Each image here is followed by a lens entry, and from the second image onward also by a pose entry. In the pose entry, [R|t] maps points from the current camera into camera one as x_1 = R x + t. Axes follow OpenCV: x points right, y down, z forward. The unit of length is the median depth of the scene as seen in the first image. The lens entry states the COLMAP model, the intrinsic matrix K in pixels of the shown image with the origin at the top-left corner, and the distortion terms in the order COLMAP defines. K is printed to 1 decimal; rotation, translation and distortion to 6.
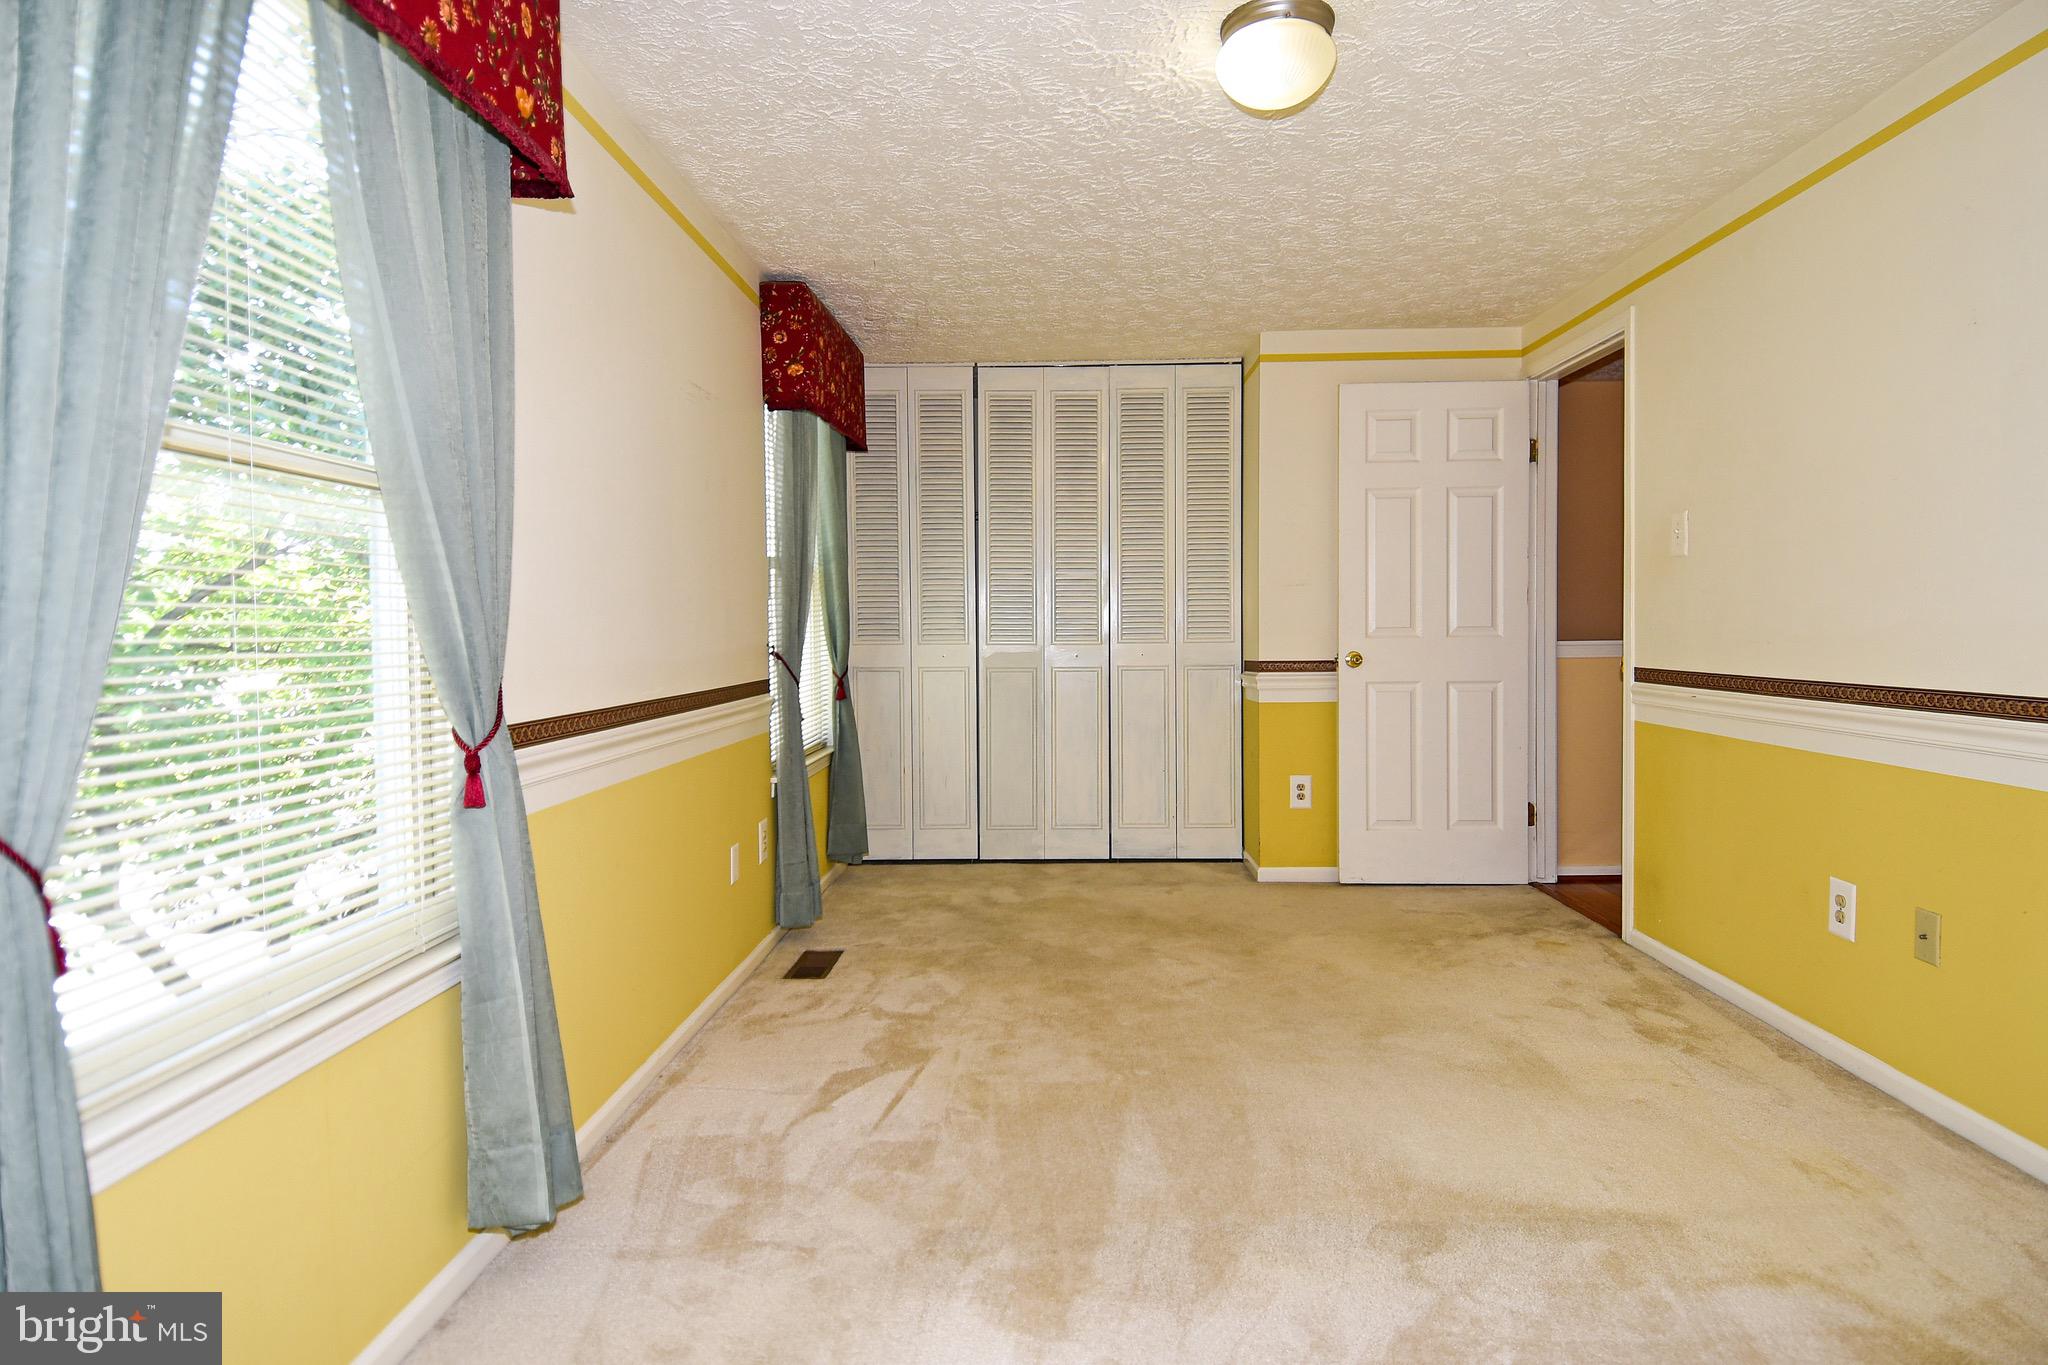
lens RADIAL K [[1070.1, 0, 1041.6], [0, 1070.1, 667.6], [0, 0, 1]] dist [0.051365, -0.056875]
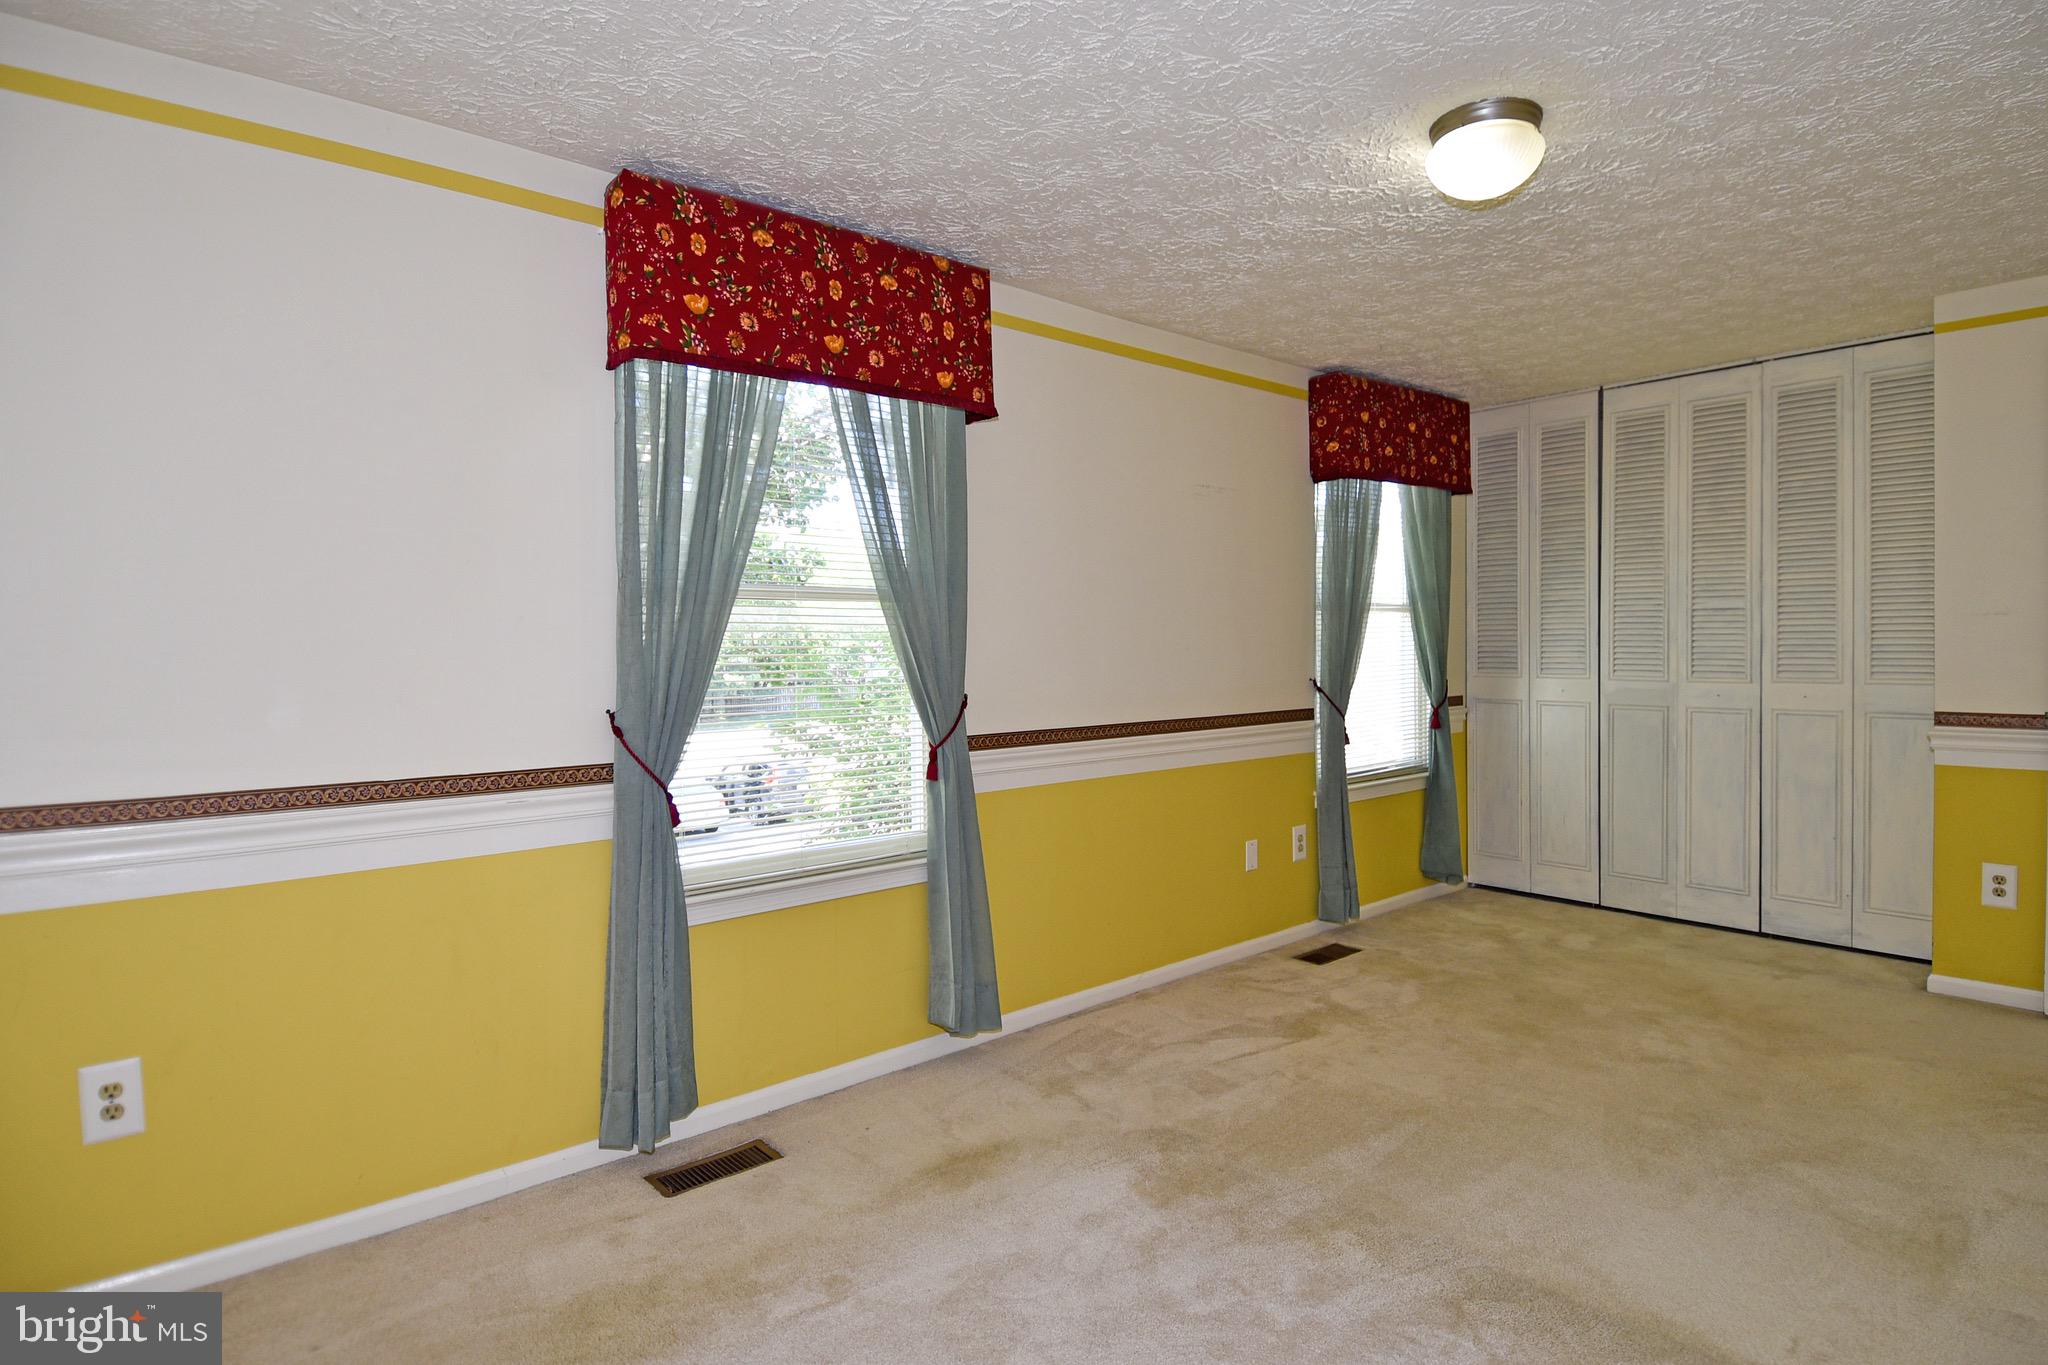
lens RADIAL K [[1070.1, 0, 1041.6], [0, 1070.1, 667.6], [0, 0, 1]] dist [0.051365, -0.056875]
pose [[0.665588, 0.018306, -0.746095, 0.458466], [-0.022939, 0.999729, 0.004066, -0.034213], [0.745967, 0.014408, 0.665827, -0.017236]]
